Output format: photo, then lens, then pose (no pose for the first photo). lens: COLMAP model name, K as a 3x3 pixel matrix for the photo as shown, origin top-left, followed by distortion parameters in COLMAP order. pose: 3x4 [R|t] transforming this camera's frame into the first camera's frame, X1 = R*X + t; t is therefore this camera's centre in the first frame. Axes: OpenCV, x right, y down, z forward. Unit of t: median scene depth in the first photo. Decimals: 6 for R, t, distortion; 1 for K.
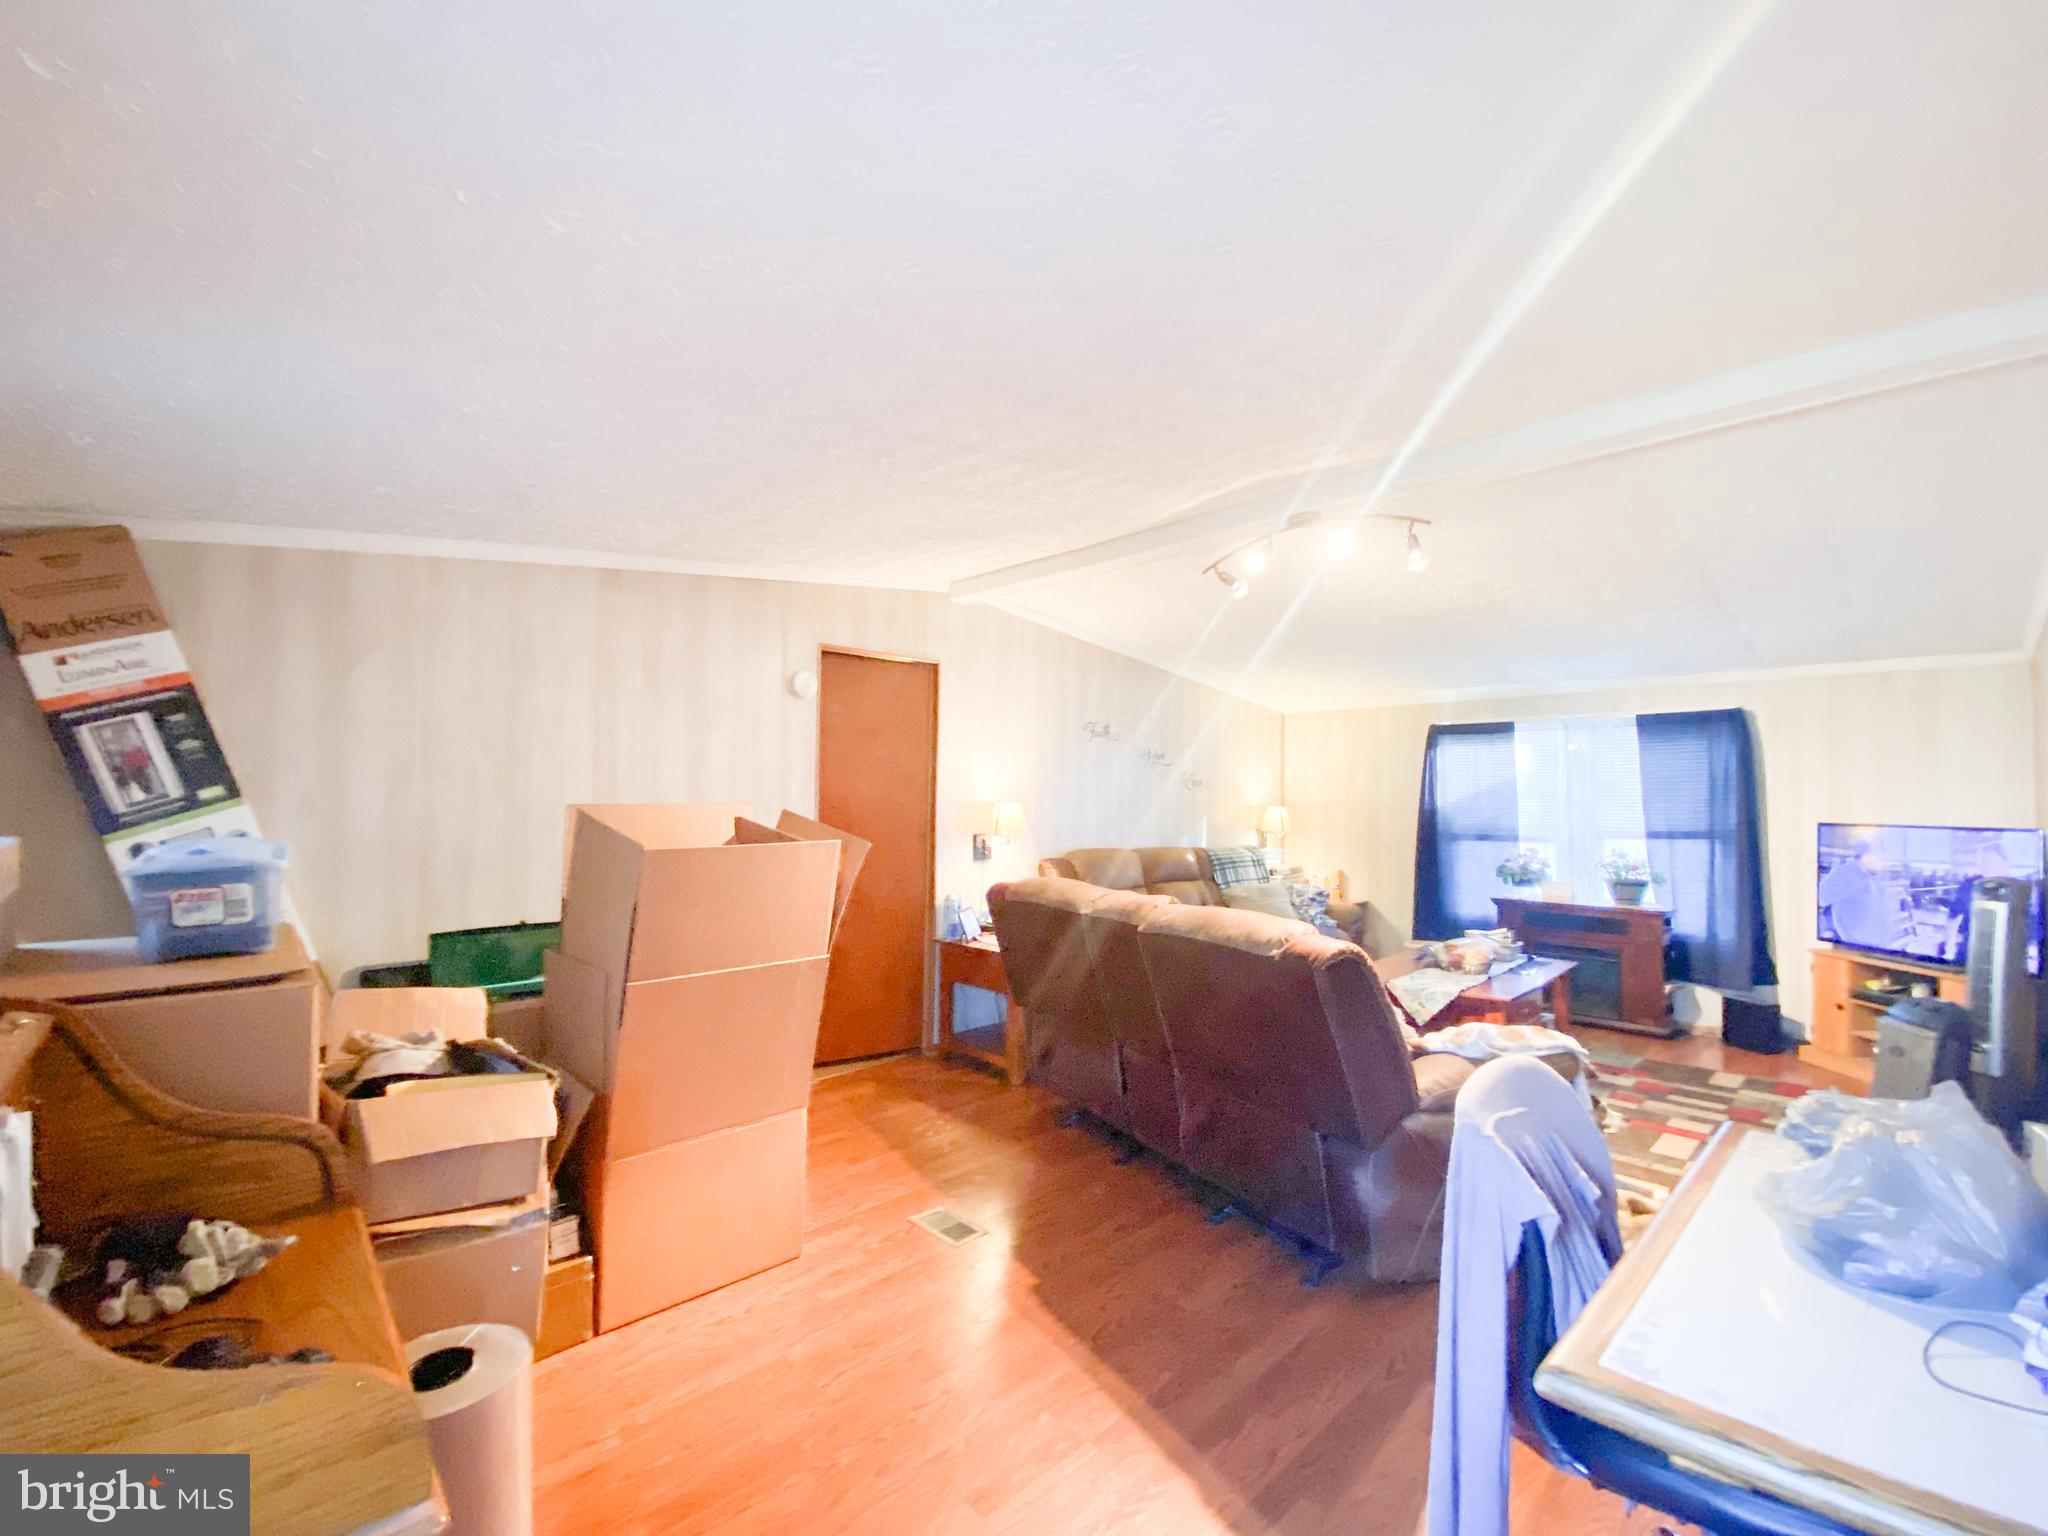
lens RADIAL K [[913.1, 0, 1024.0], [0, 913.1, 768.0], [0, 0, 1]] dist [0.002326, -0.000155]
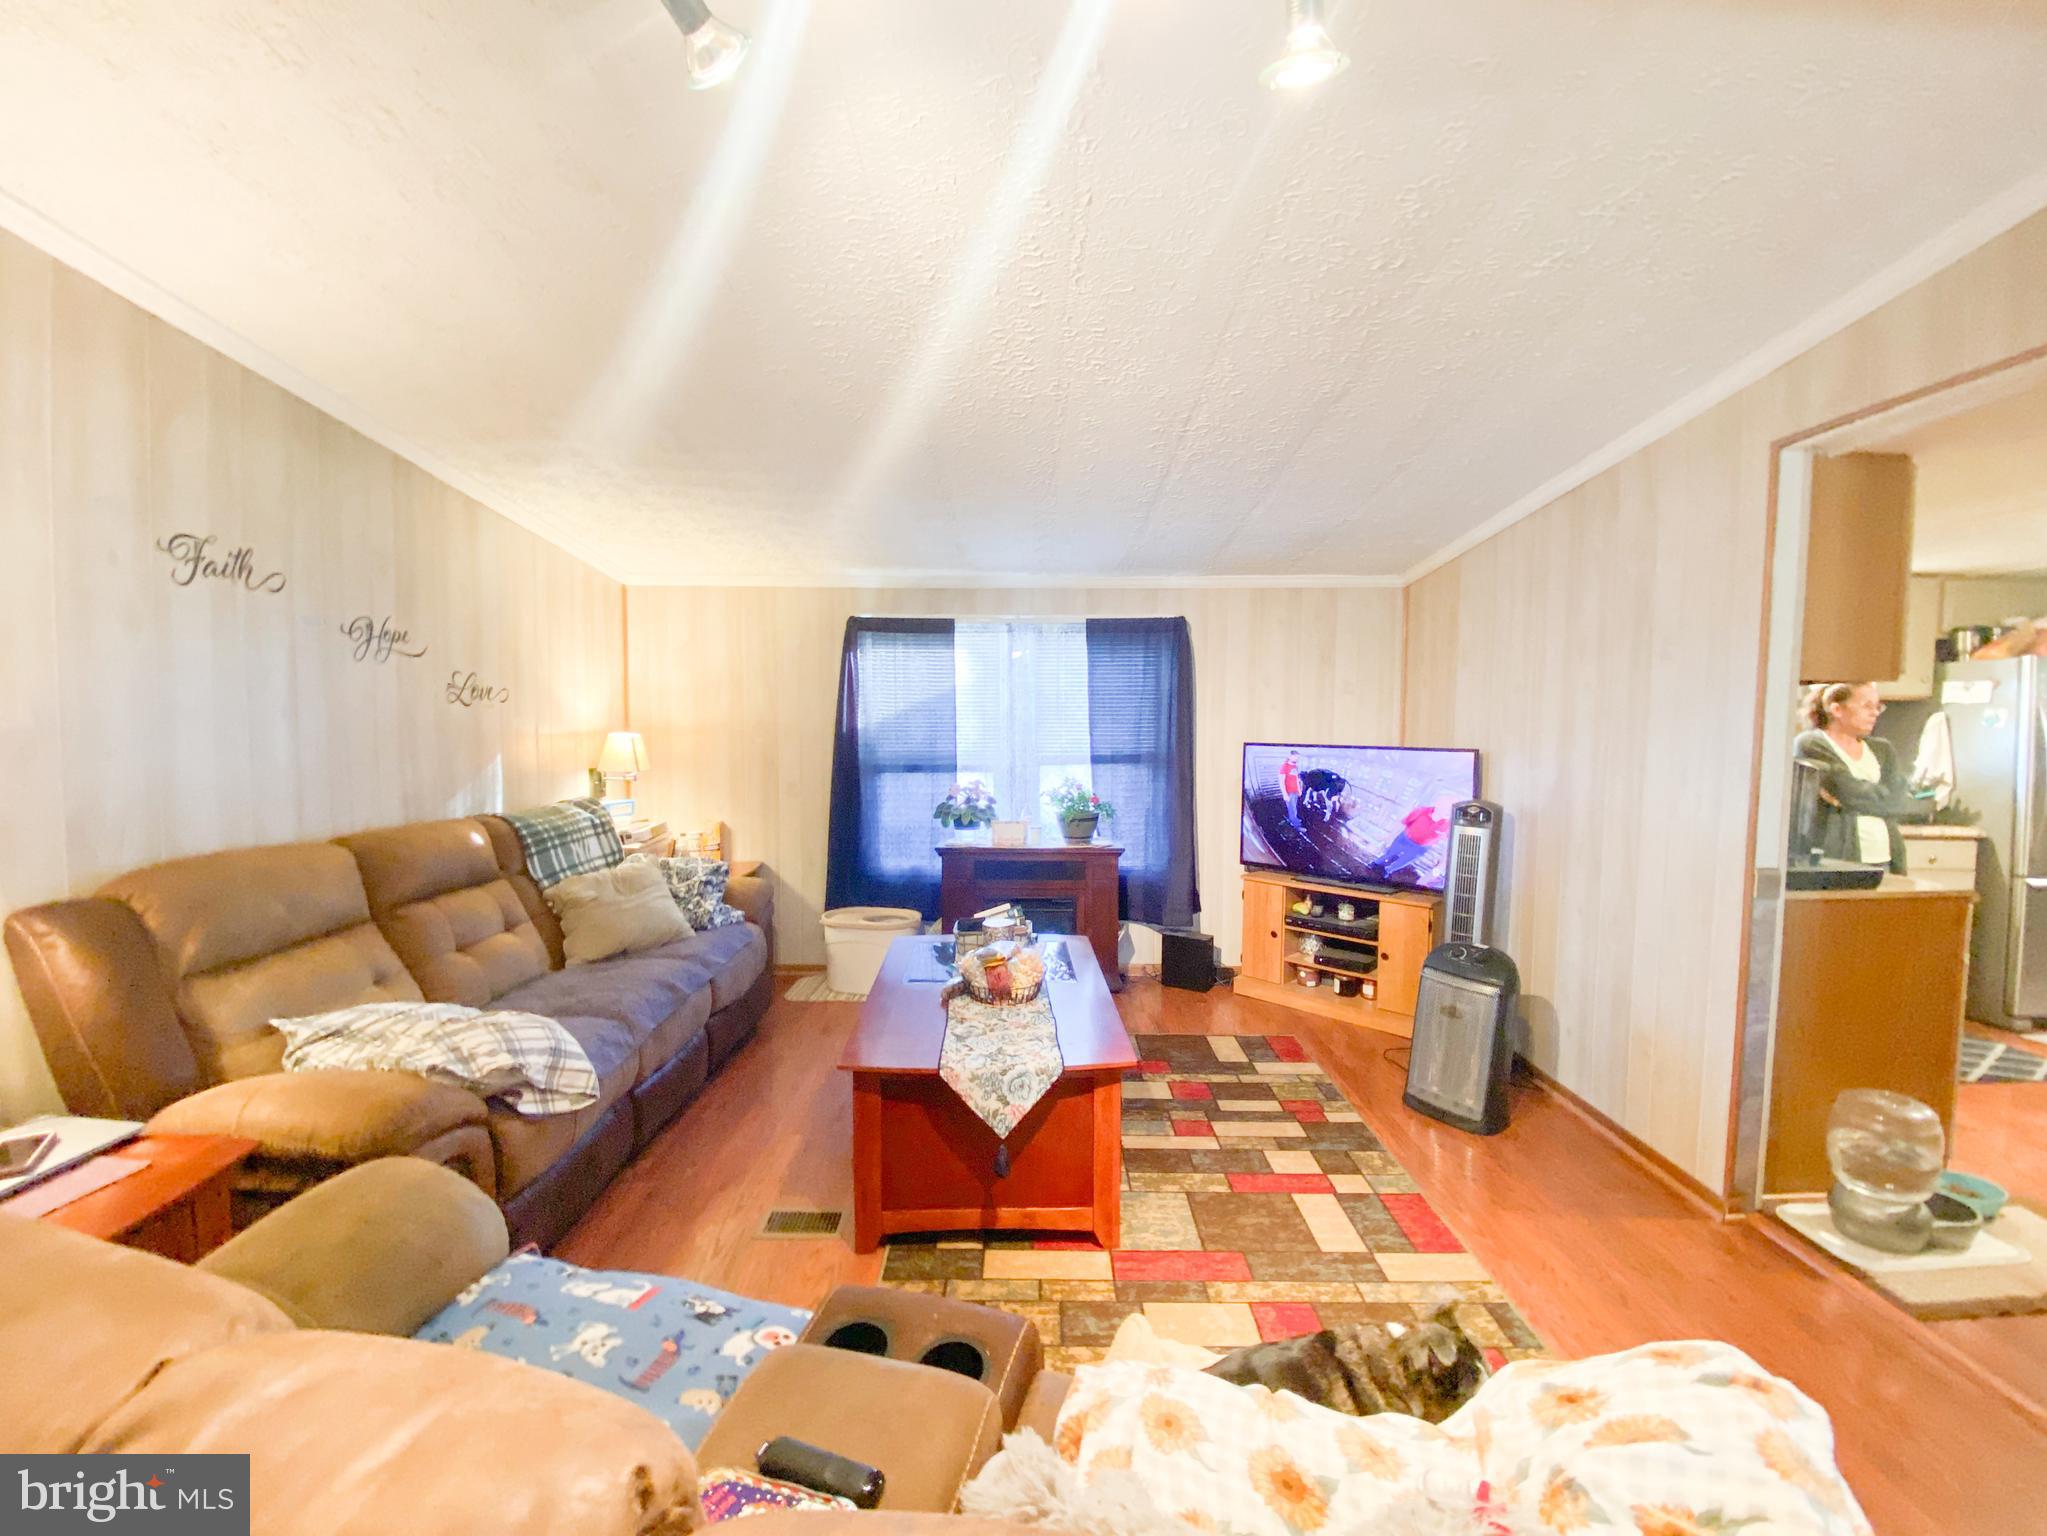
lens RADIAL K [[853.0, 0, 1023.5], [0, 853.0, 768.0], [0, 0, 1]] dist [0.030739, -0.026831]
pose [[0.709732, -0.047290, 0.702883, 0.068186], [-0.021447, 0.995831, 0.088655, 0.010744], [-0.704146, -0.077996, 0.705759, 0.477130]]
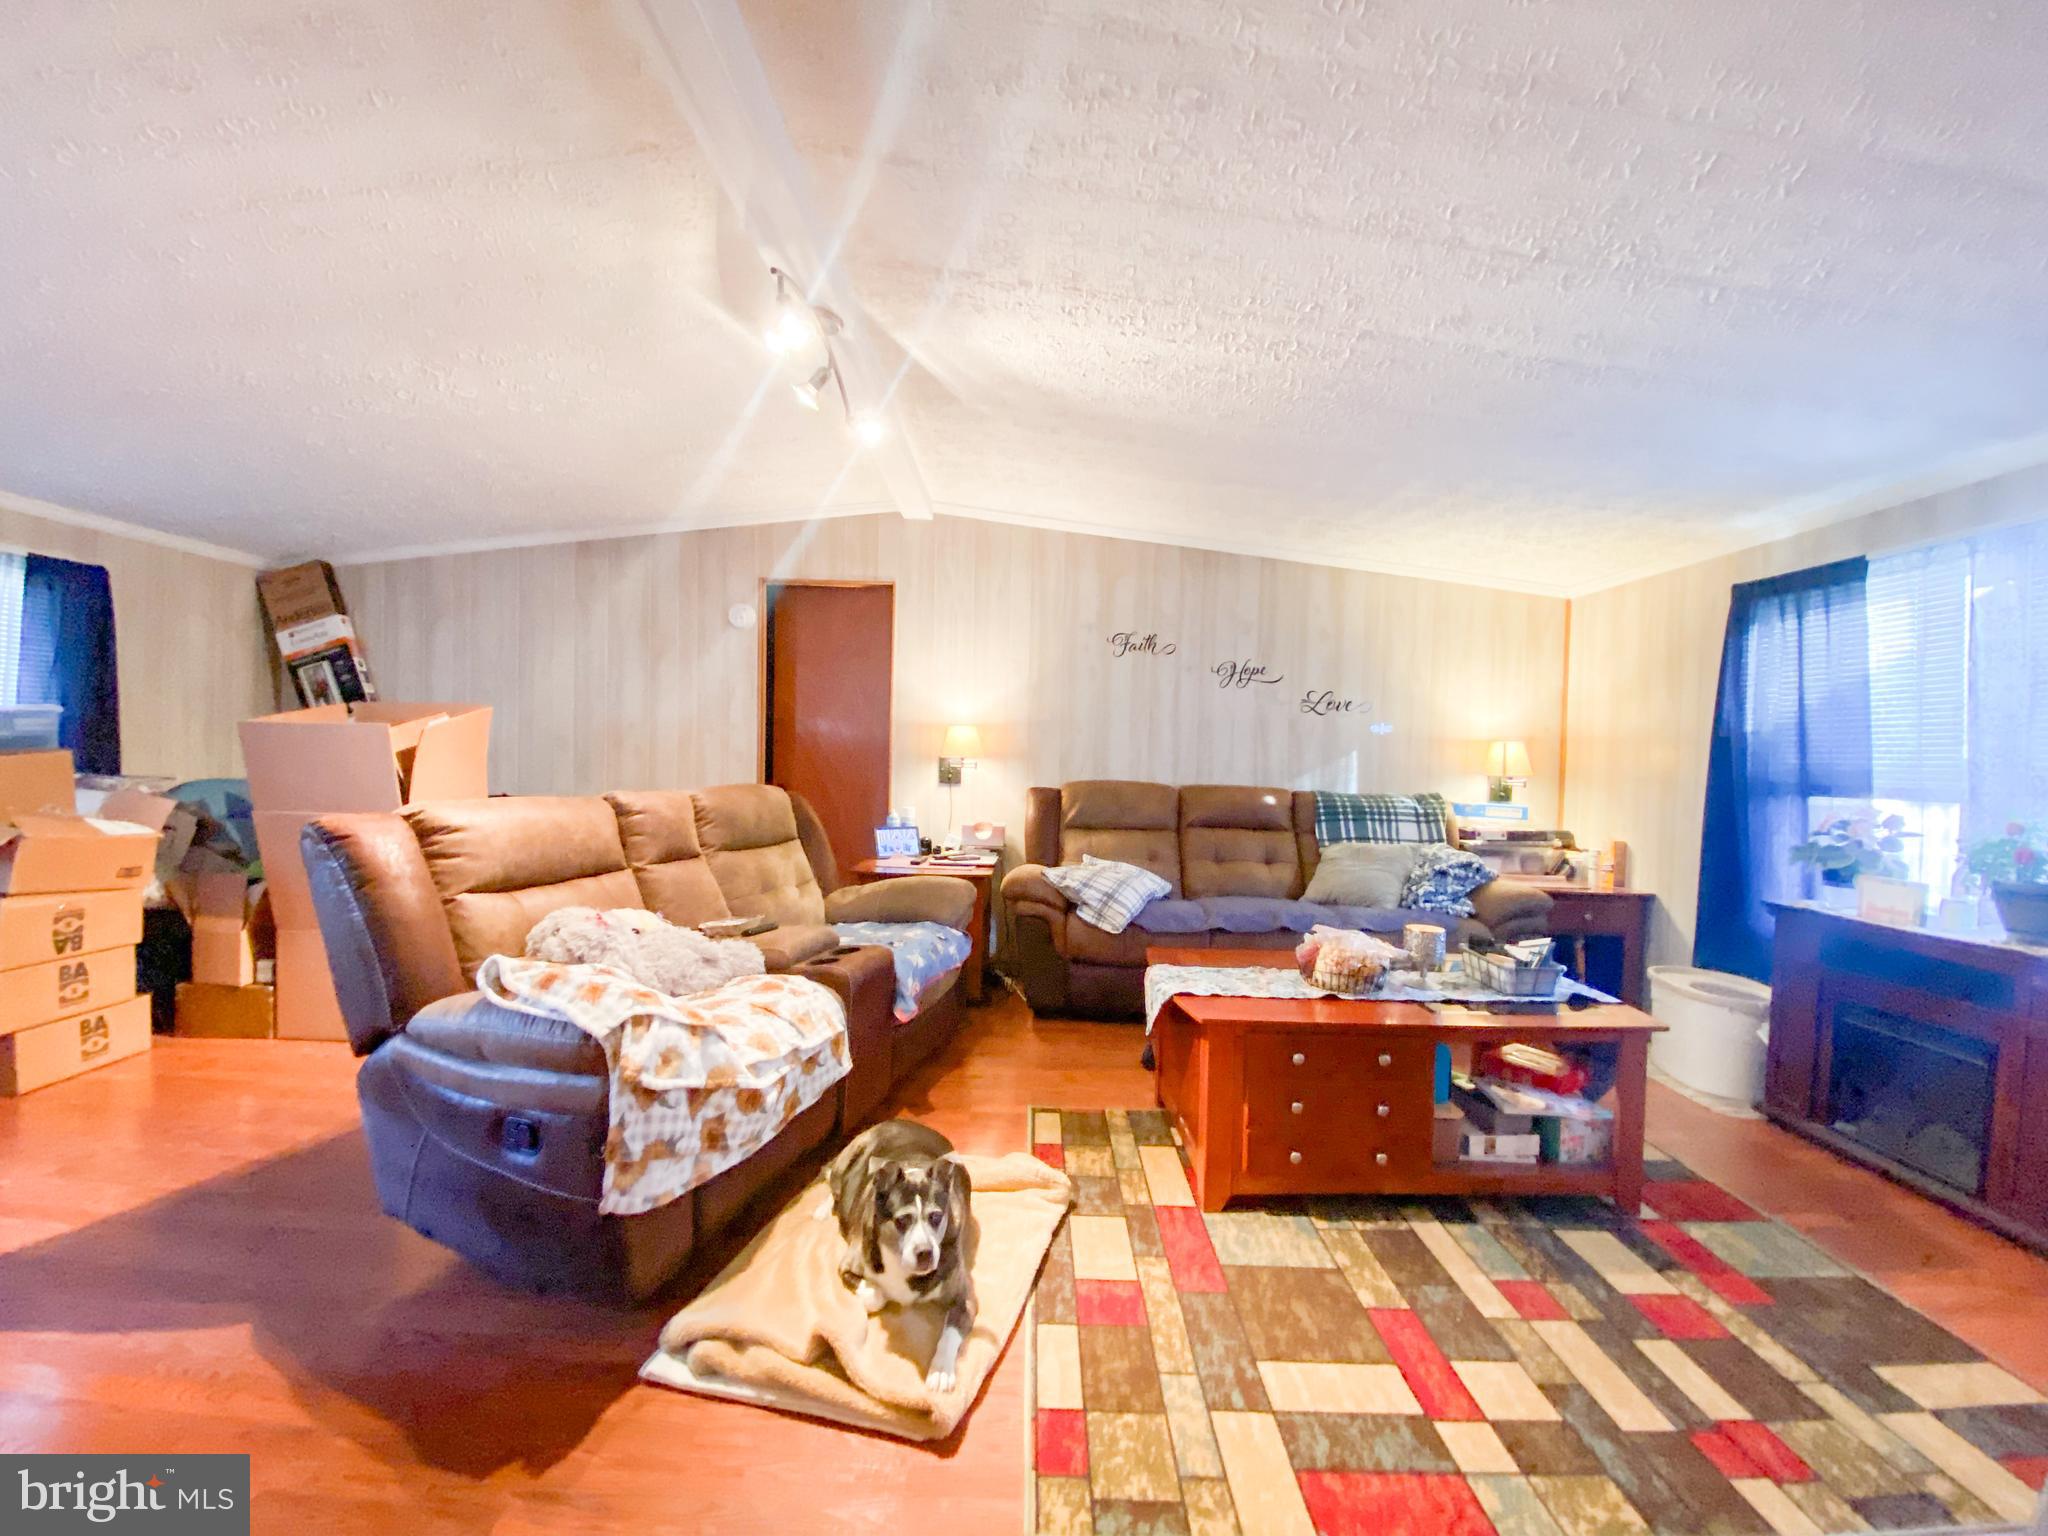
lens RADIAL K [[838.1, 0, 1036.8], [0, 838.1, 775.4], [0, 0, 1]] dist [0.003673, -0.012734]
pose [[0.701508, 0.025891, -0.712191, 0.590600], [0.004943, 0.999139, 0.041192, 0.051610], [0.712645, -0.032417, 0.700776, 0.391660]]
